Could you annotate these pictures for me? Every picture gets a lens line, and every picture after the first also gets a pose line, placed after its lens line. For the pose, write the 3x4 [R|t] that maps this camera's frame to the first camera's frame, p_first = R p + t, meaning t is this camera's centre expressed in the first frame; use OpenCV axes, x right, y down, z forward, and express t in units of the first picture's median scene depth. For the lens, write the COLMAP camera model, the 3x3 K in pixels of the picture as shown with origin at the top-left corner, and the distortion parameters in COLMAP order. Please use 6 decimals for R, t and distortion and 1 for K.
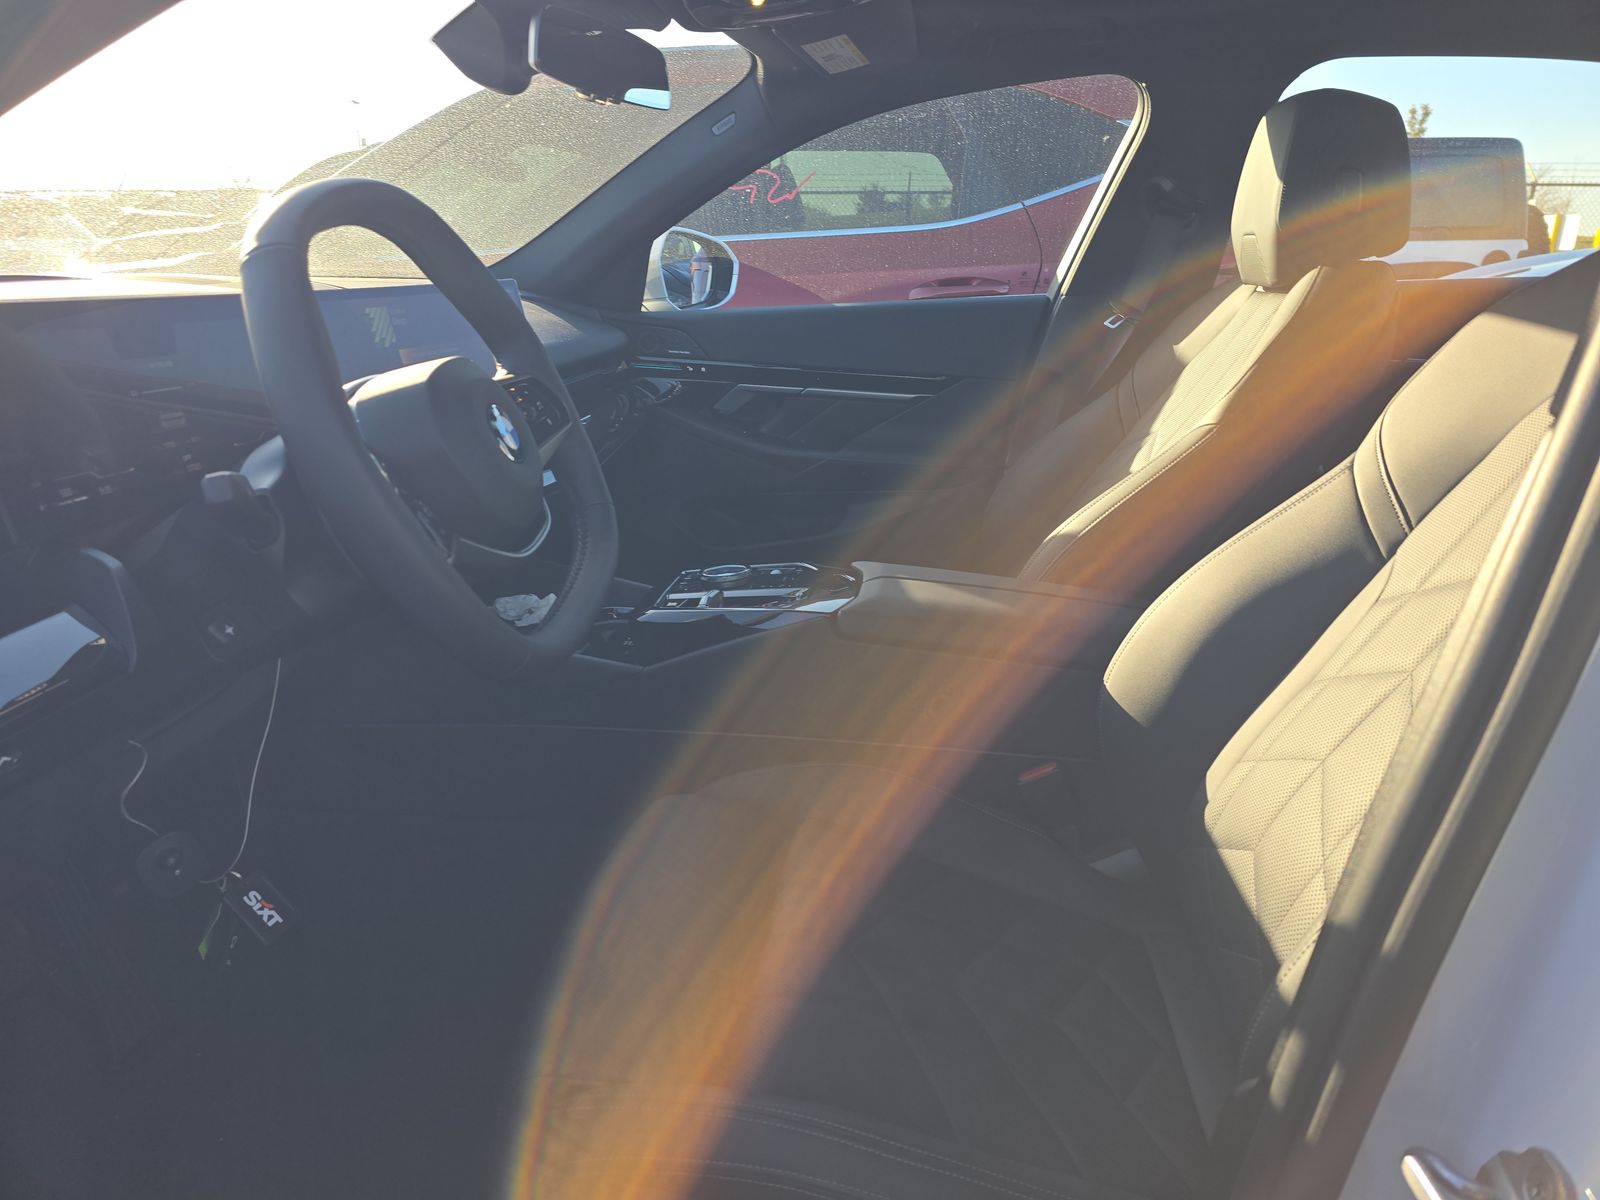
lens RADIAL K [[1110.1, 0, 792.8], [0, 1110.1, 566.8], [0, 0, 1]] dist [0.000399, -0.001573]
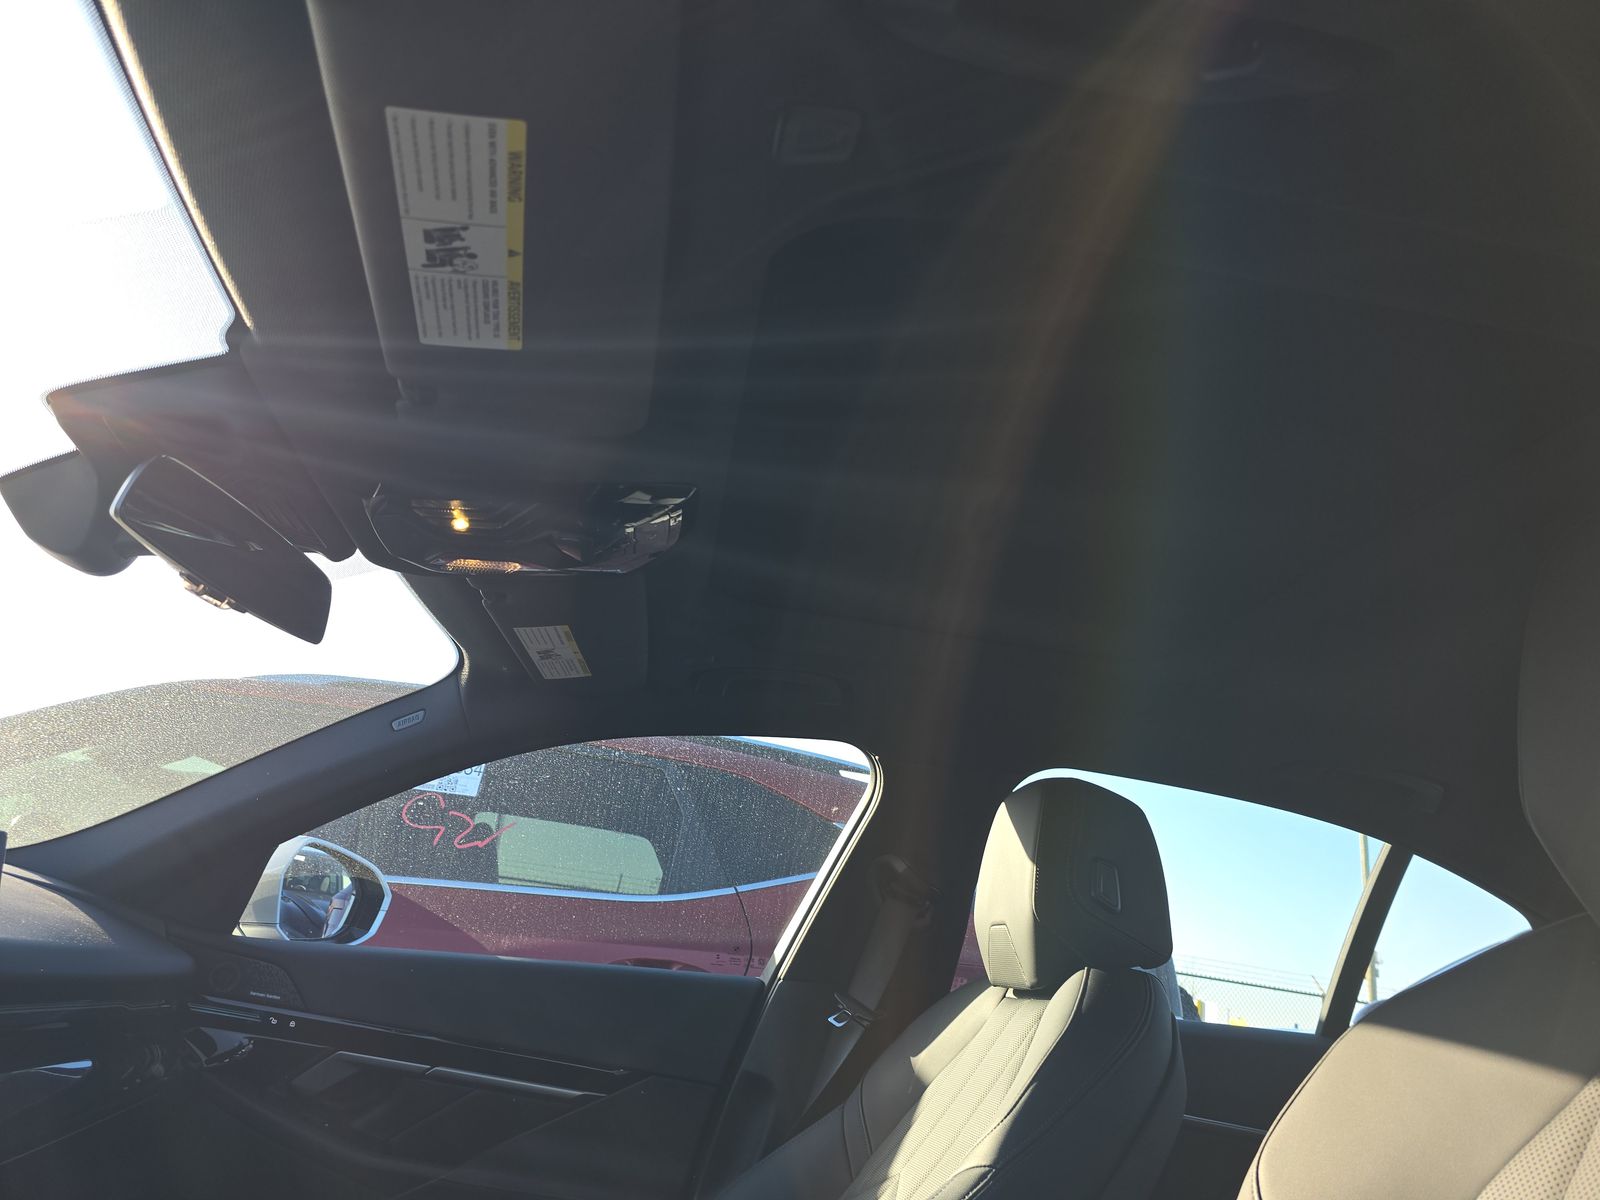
lens RADIAL K [[1089.5, 0, 802.3], [0, 1089.5, 596.3], [0, 0, 1]] dist [0.062941, -0.068105]
pose [[0.957009, 0.200277, 0.209817, 0.029747], [-0.047009, 0.820888, -0.569151, -0.013983], [-0.286224, 0.534819, 0.795012, 0.191660]]
